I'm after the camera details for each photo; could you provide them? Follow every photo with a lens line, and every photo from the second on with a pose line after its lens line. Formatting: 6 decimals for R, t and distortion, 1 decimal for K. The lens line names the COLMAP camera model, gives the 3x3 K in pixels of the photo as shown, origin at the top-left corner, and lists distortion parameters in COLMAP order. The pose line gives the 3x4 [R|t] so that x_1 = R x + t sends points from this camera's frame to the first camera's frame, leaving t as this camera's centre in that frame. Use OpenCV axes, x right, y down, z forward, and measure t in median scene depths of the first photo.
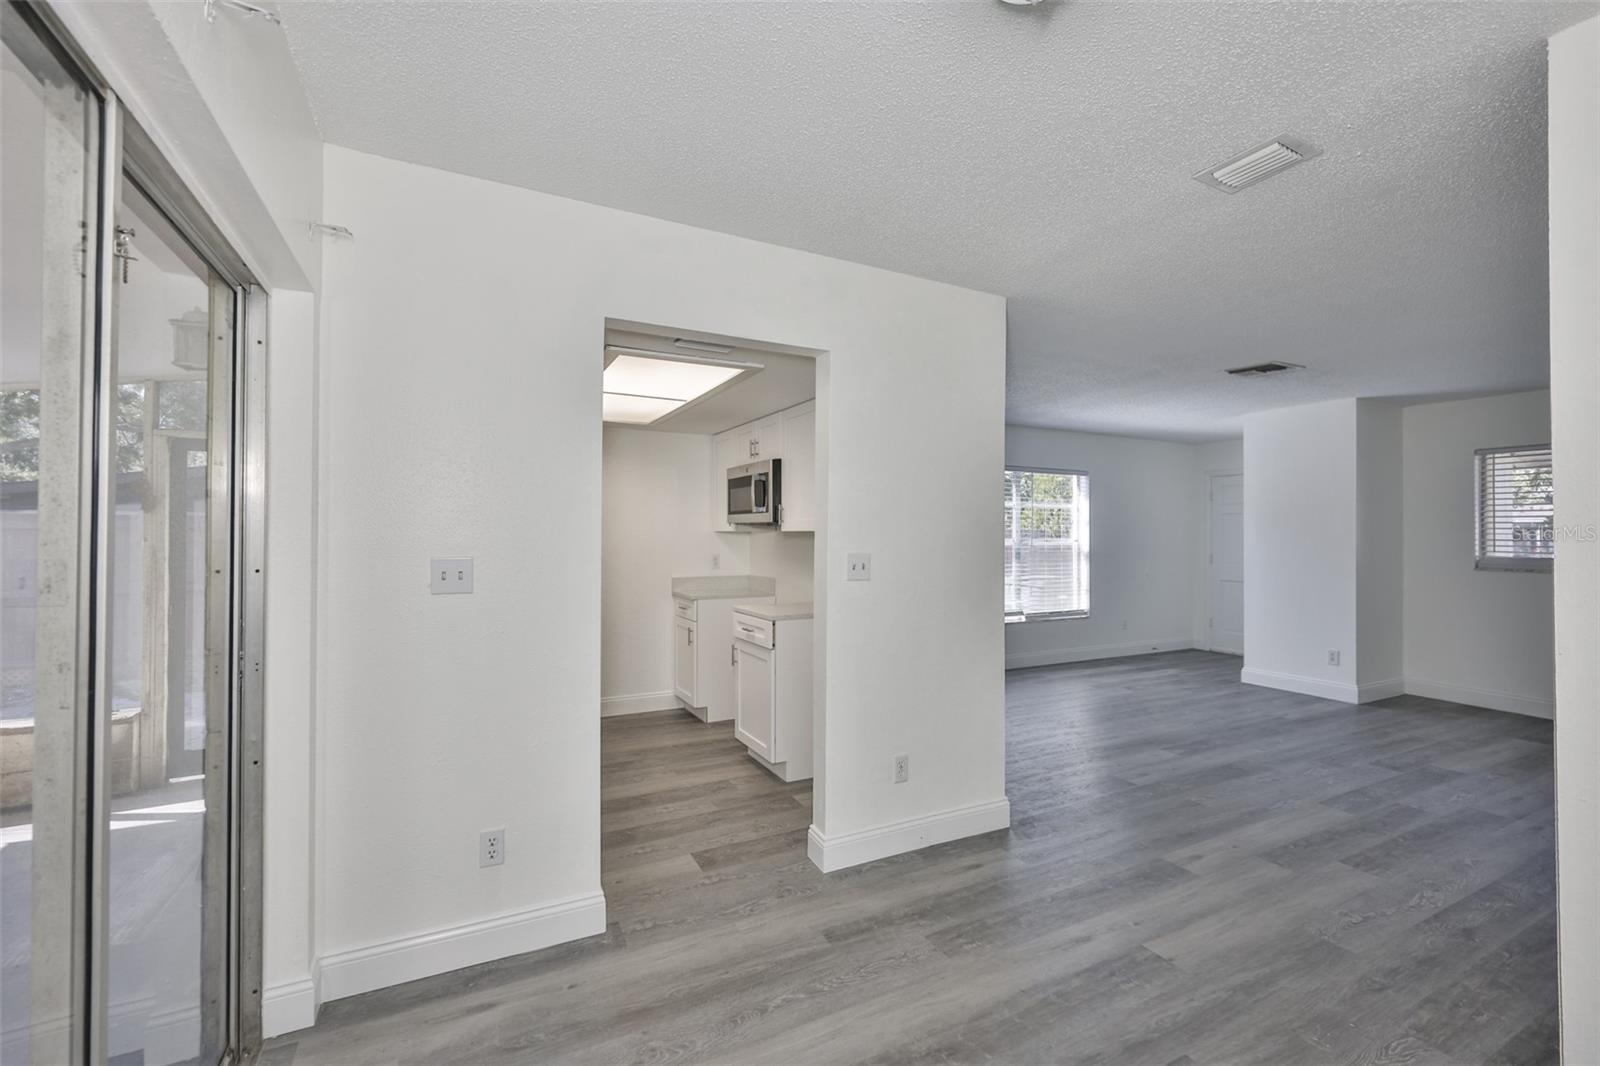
lens RADIAL K [[685.7, 0, 804.7], [0, 685.7, 531.3], [0, 0, 1]] dist [-0.001217, 0.000516]
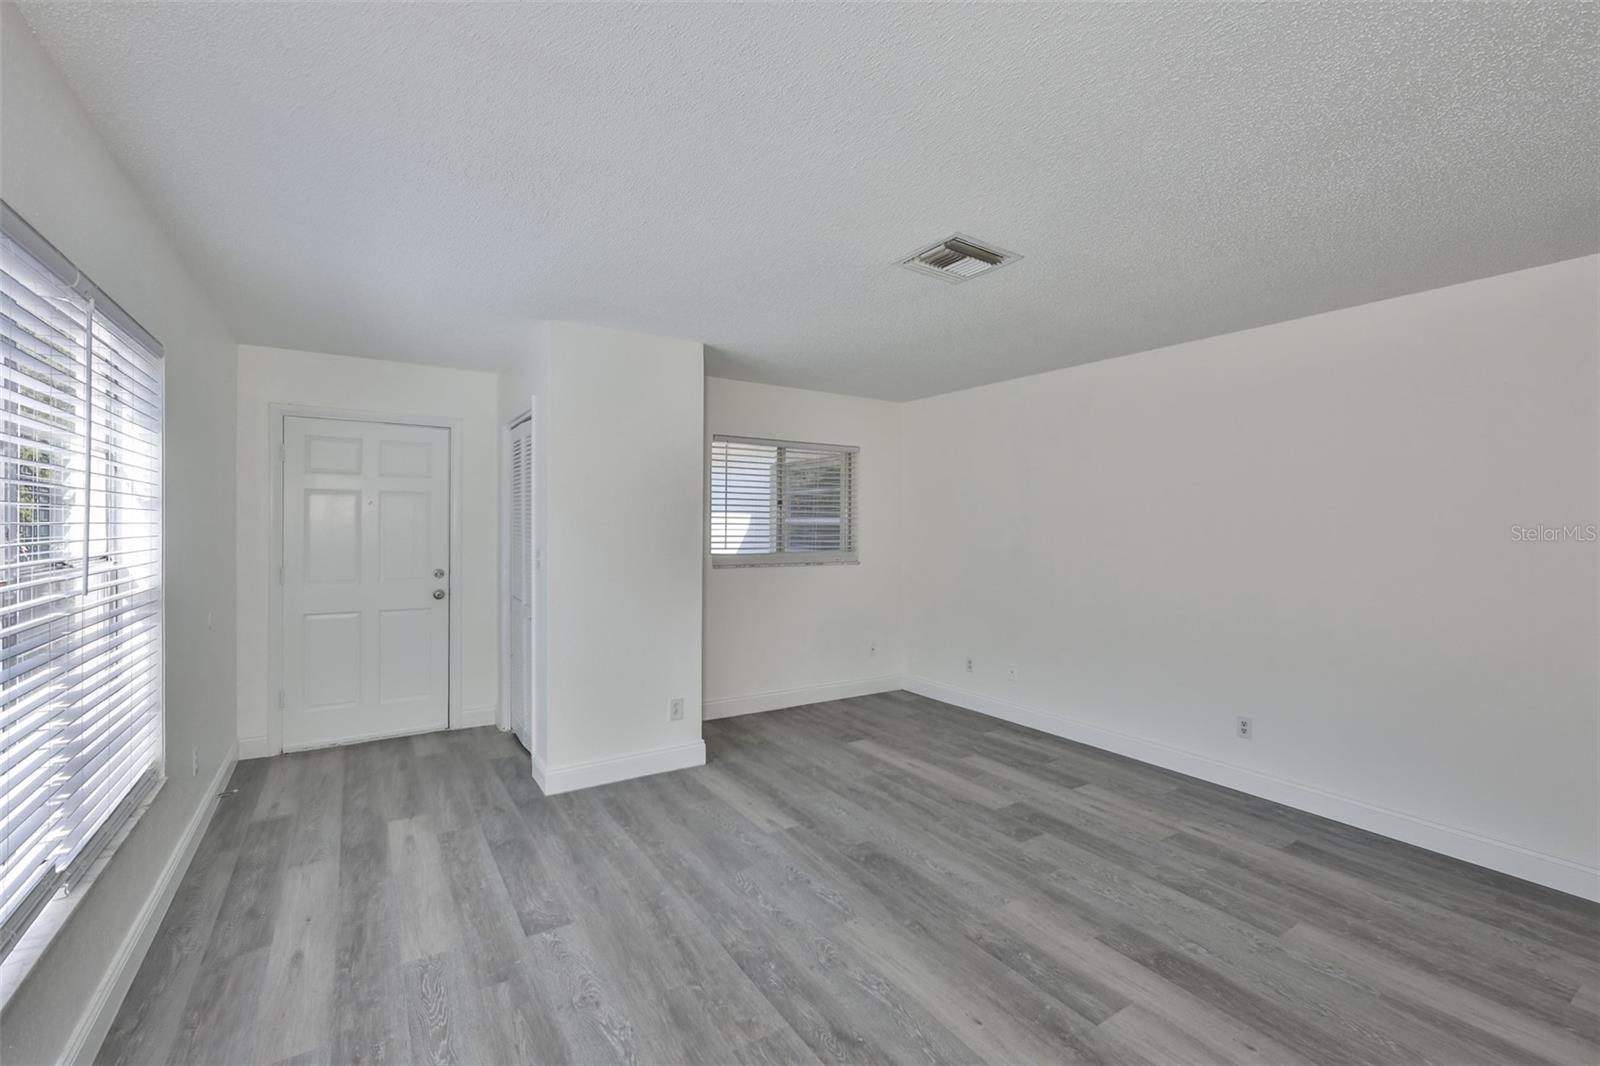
lens RADIAL K [[685.7, 0, 804.7], [0, 685.7, 531.3], [0, 0, 1]] dist [-0.001217, 0.000516]
pose [[-0.093134, -0.015378, 0.995535, 0.066670], [-0.013426, 0.999809, 0.014188, -0.007139], [-0.995563, -0.012044, -0.093323, 0.888994]]
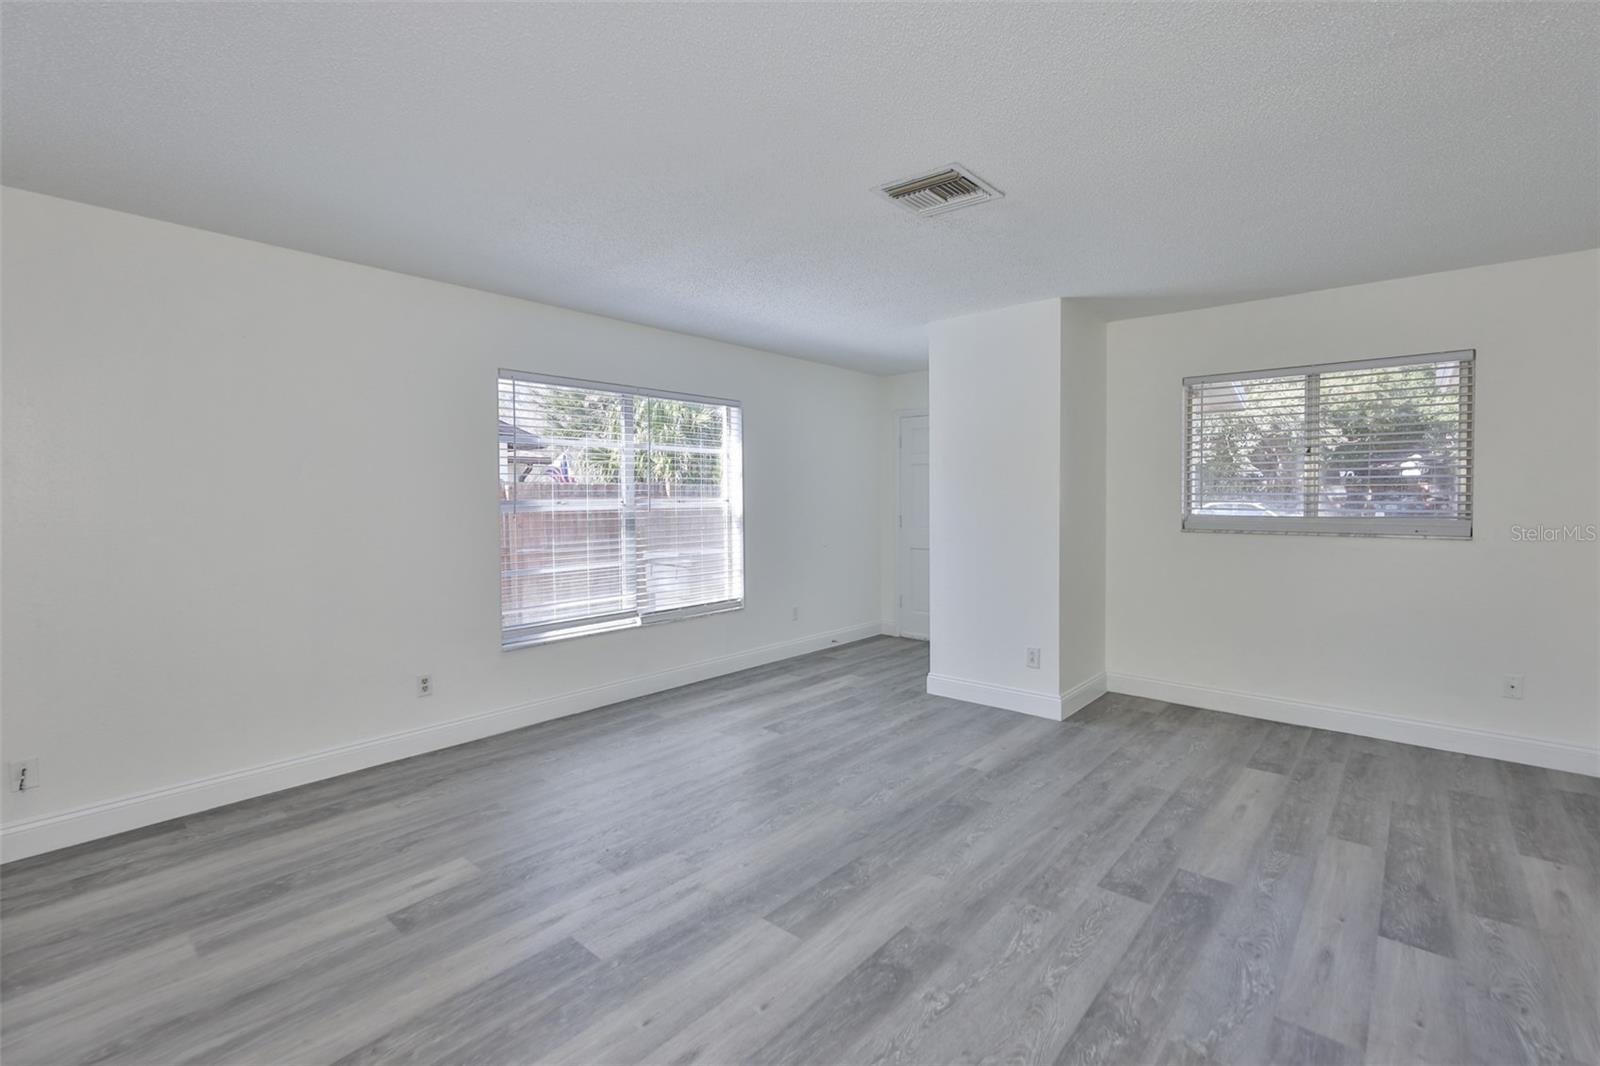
lens RADIAL K [[715.2, 0, 812.0], [0, 715.2, 505.8], [0, 0, 1]] dist [0.001177, 0.000589]
pose [[0.929404, -0.014832, 0.368766, 0.261494], [0.007468, 0.999743, 0.021389, 0.005361], [-0.368989, -0.017125, 0.929276, 0.365357]]
